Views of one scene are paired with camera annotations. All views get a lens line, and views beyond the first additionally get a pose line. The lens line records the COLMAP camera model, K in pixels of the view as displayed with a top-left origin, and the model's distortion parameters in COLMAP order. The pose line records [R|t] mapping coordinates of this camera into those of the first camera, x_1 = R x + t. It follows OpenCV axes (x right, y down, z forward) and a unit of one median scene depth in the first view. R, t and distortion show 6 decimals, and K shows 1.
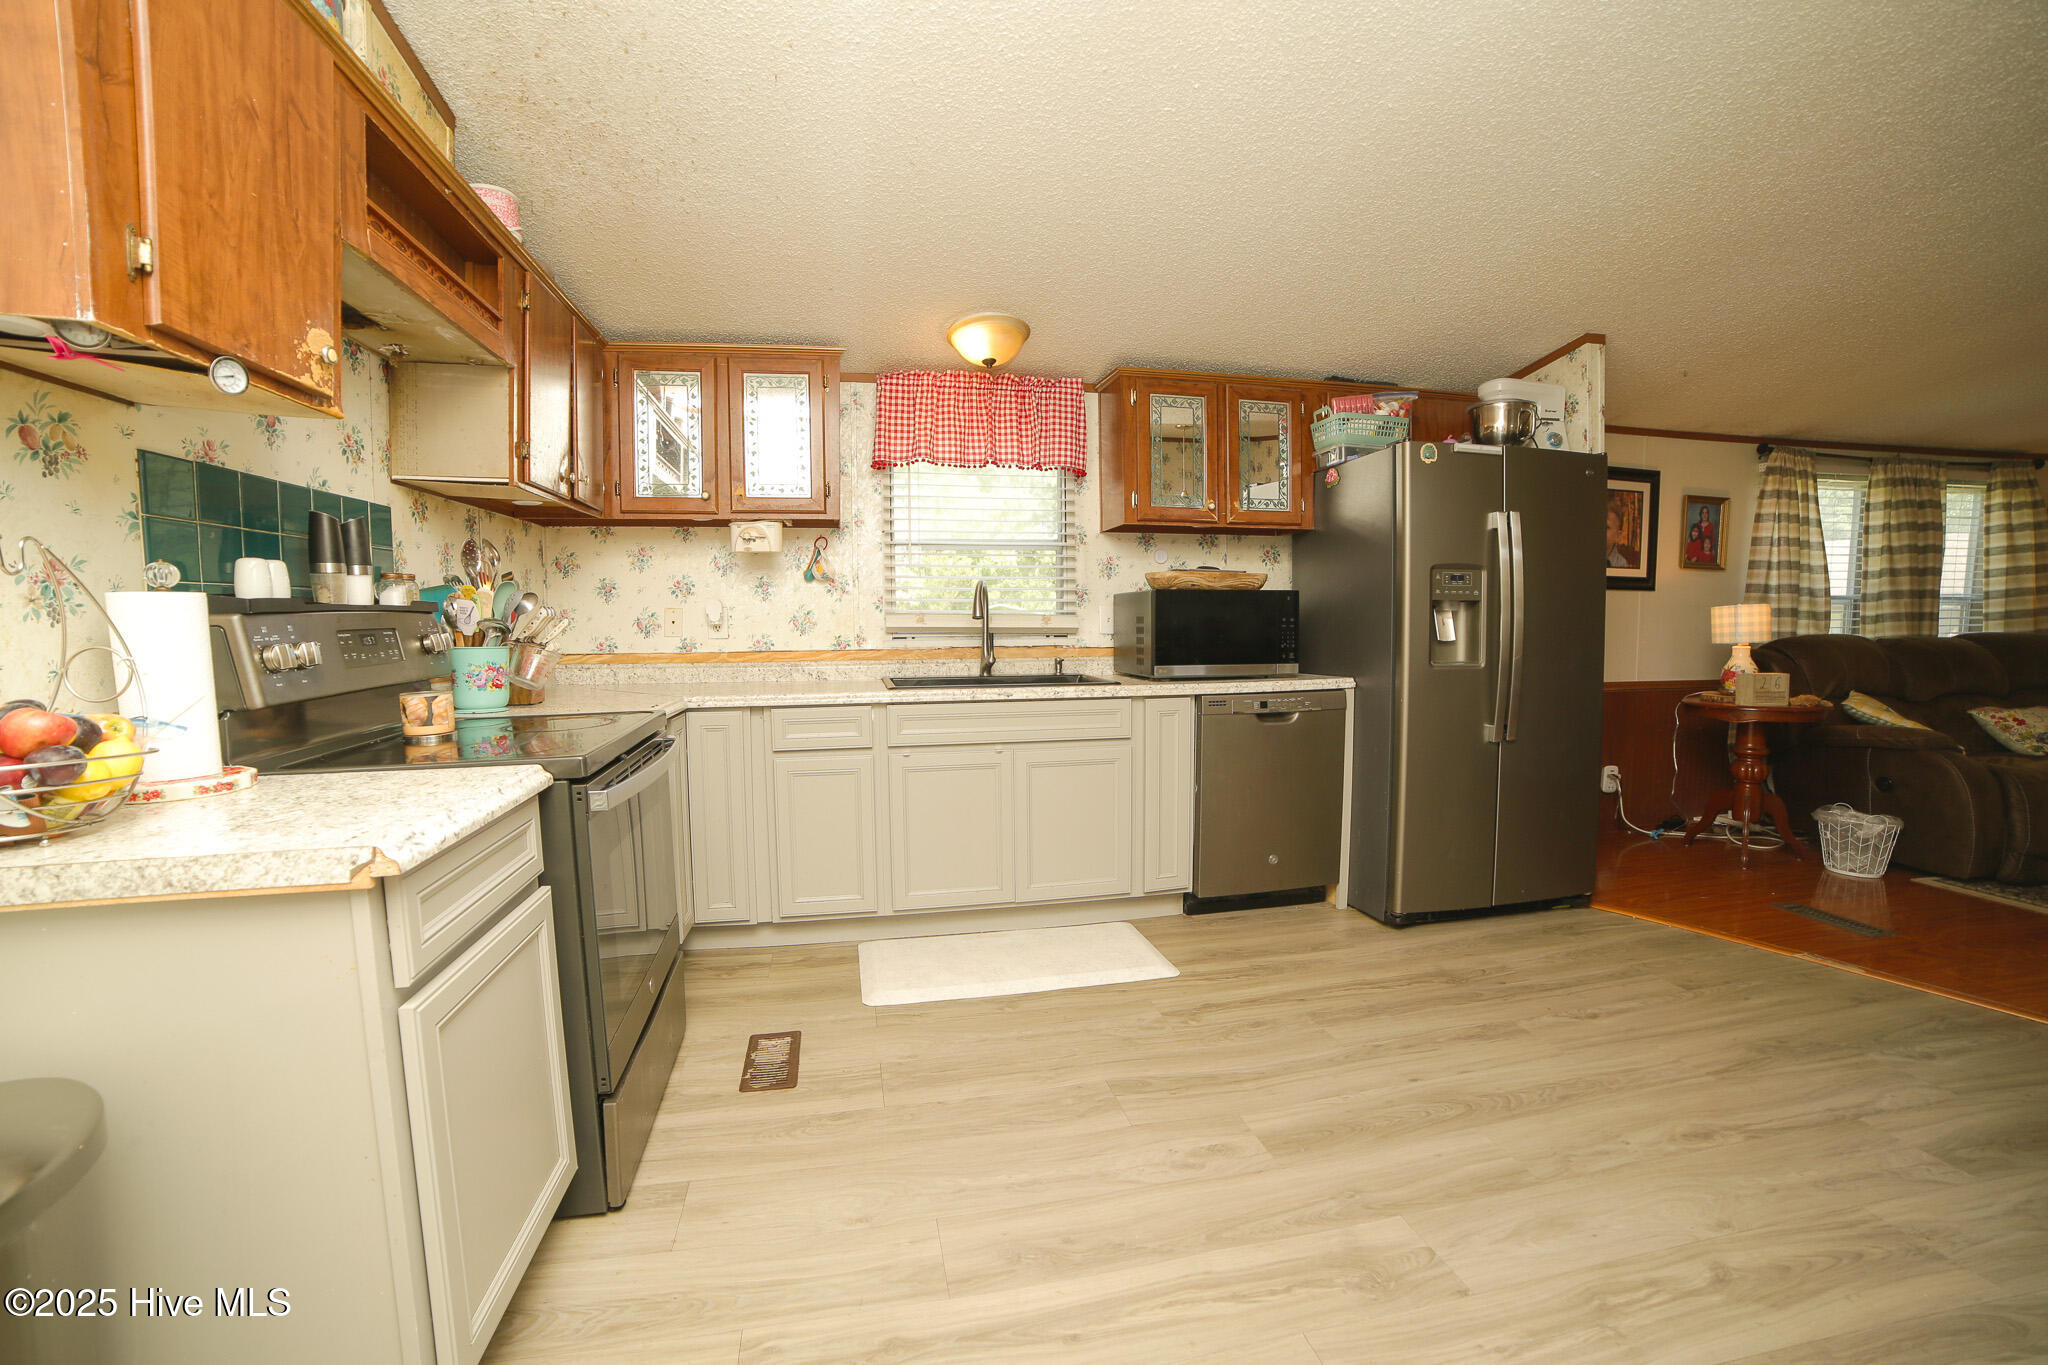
lens RADIAL K [[844.9, 0, 1014.3], [0, 844.9, 680.2], [0, 0, 1]] dist [-0.107454, 0.037661]
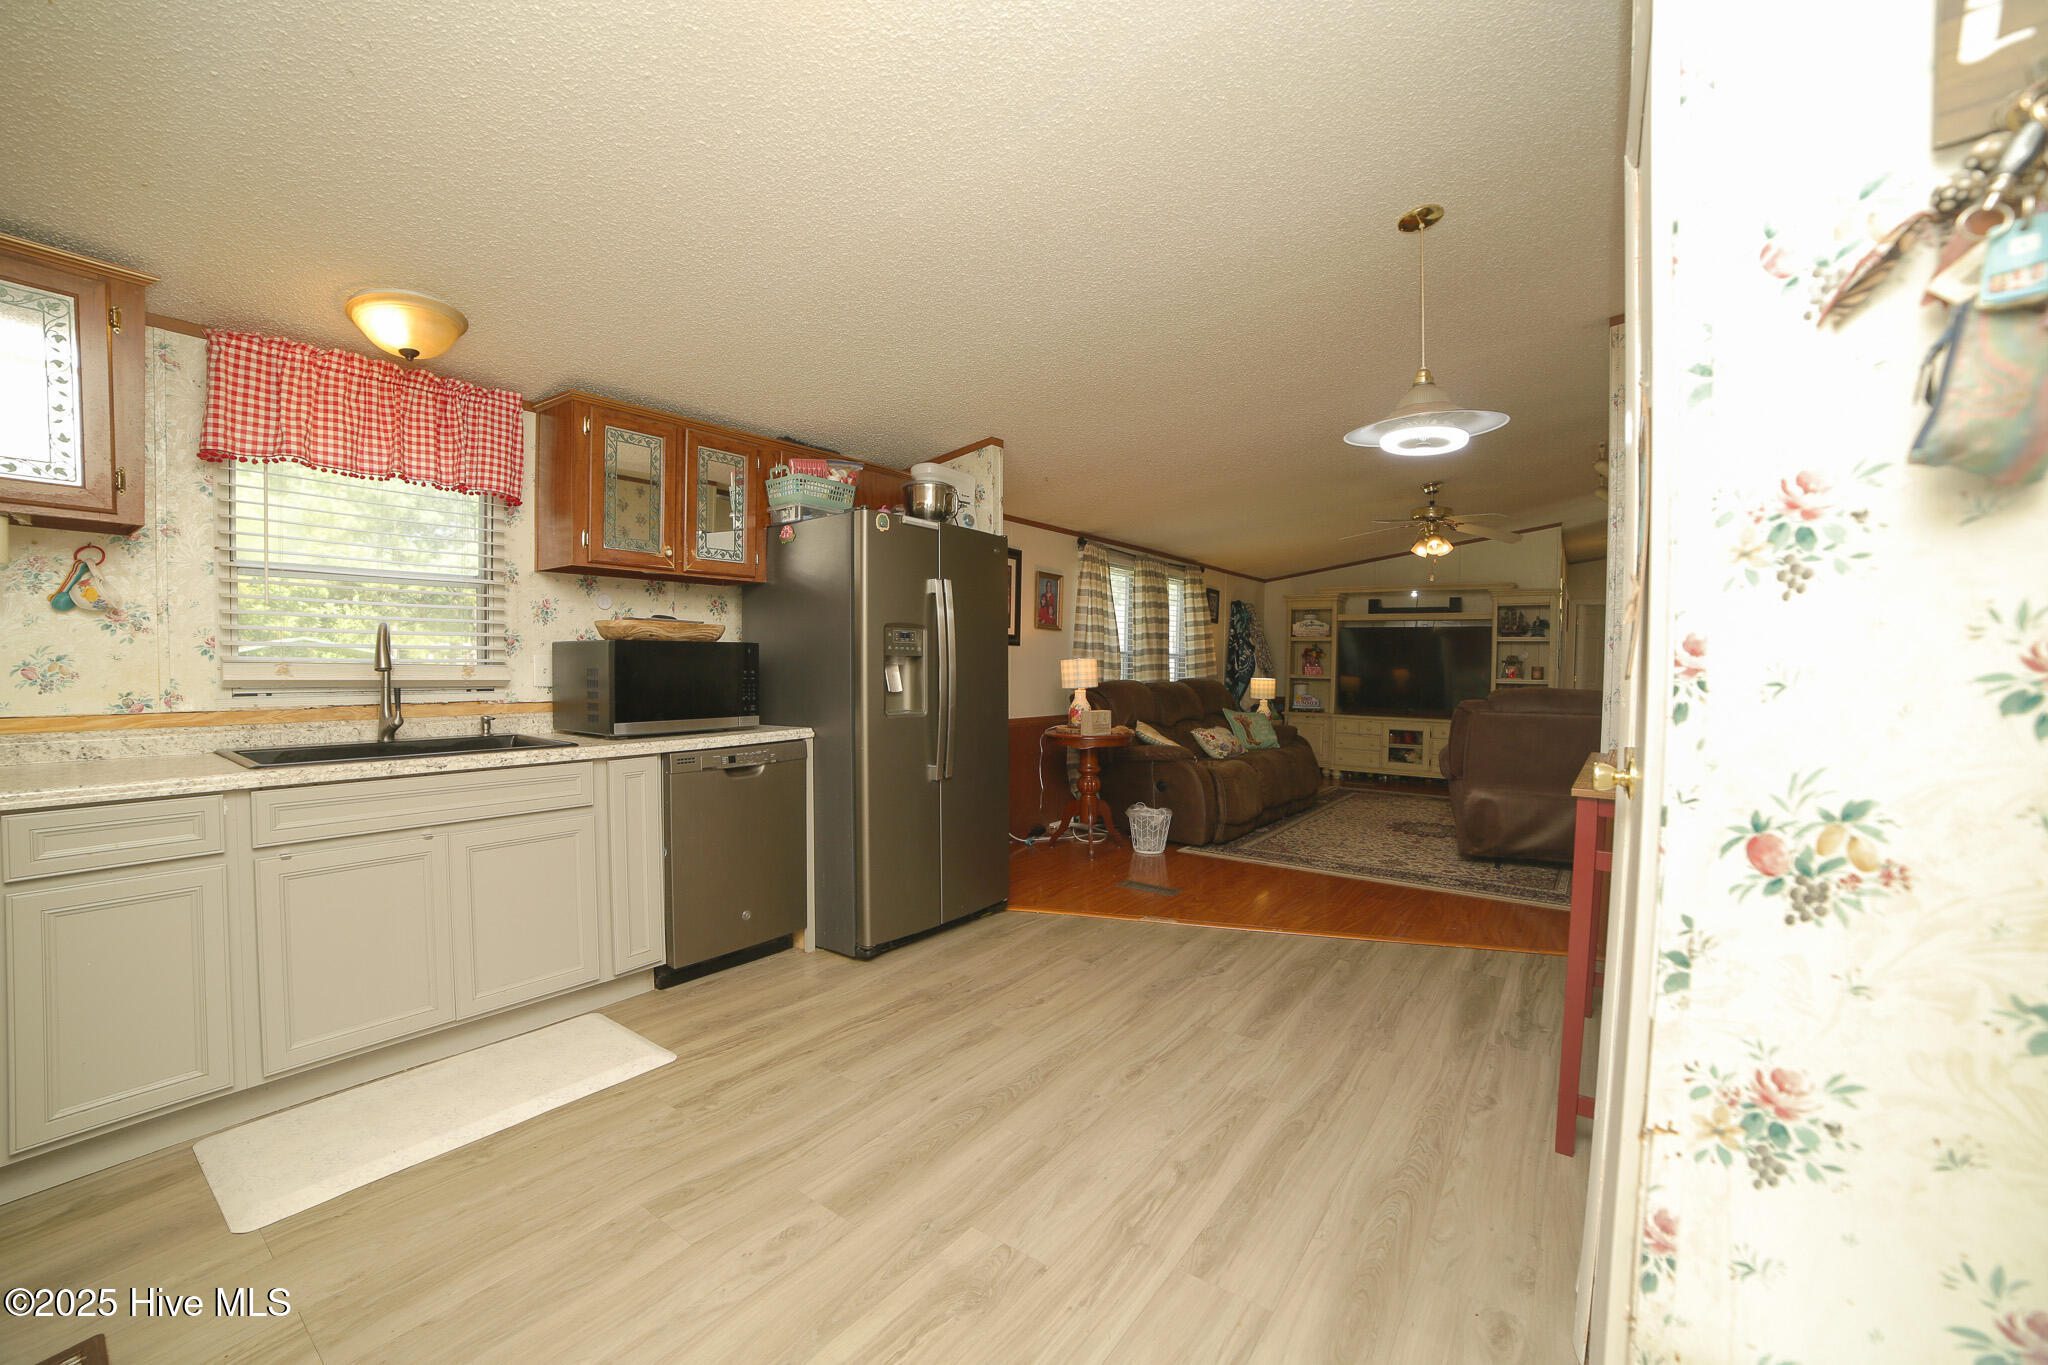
lens RADIAL K [[830.7, 0, 1016.9], [0, 830.7, 682.8], [0, 0, 1]] dist [-0.108436, 0.035516]
pose [[0.741374, -0.004519, 0.671077, -0.096106], [0.034699, 0.998898, -0.031607, -0.017698], [-0.670194, 0.046718, 0.740714, 0.058044]]
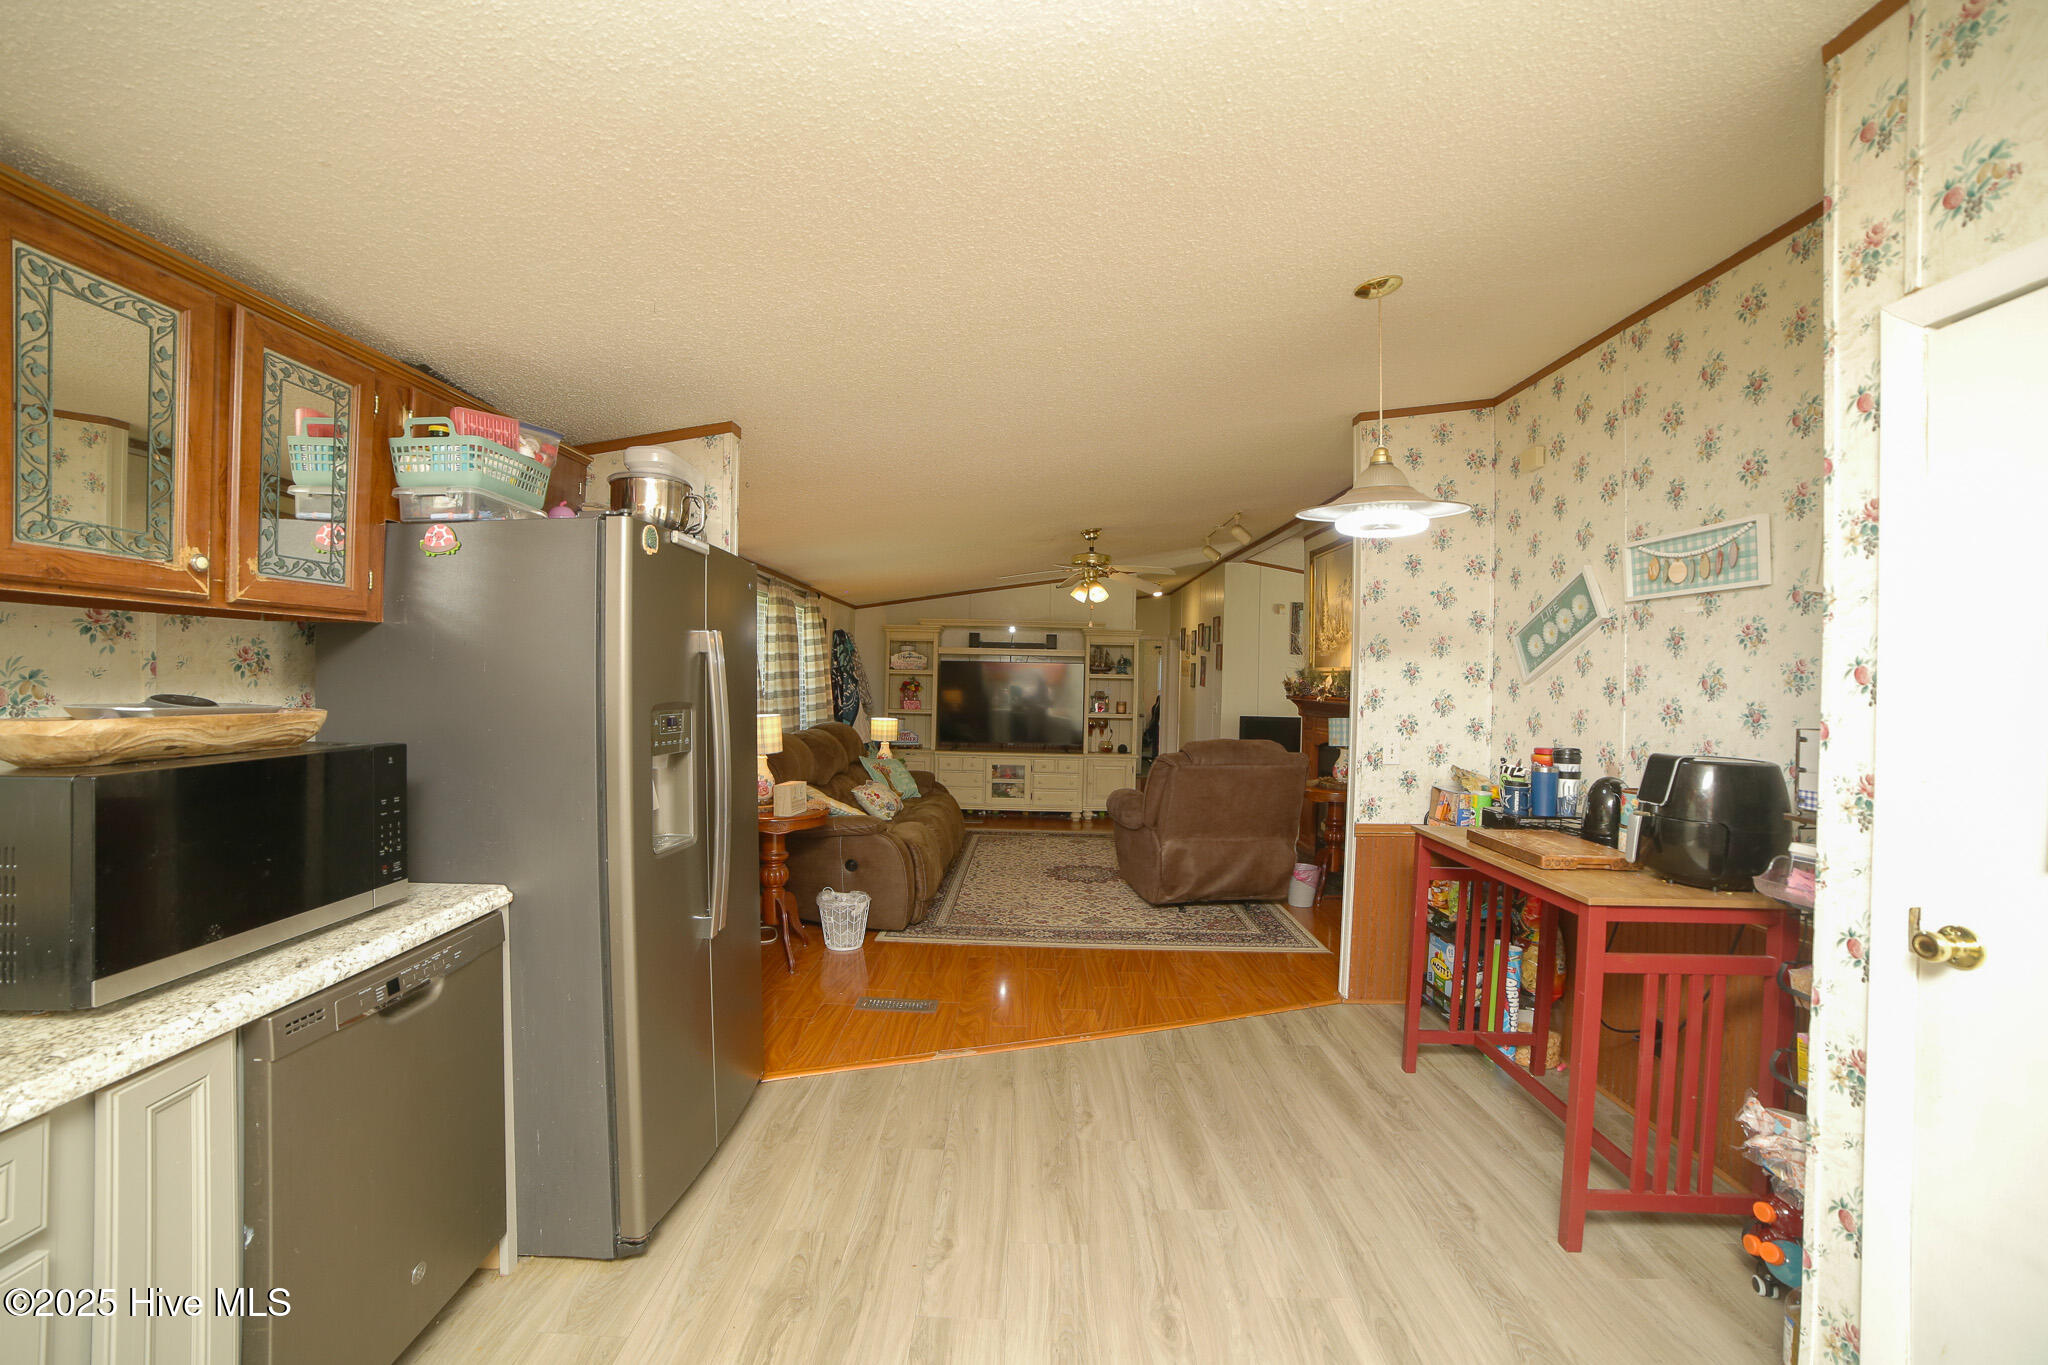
lens RADIAL K [[844.9, 0, 1014.3], [0, 844.9, 680.2], [0, 0, 1]] dist [-0.107454, 0.037661]
pose [[0.213352, 0.006468, 0.976954, -0.082848], [0.052725, 0.998445, -0.018125, -0.120338], [-0.975552, 0.055377, 0.212679, 0.513280]]
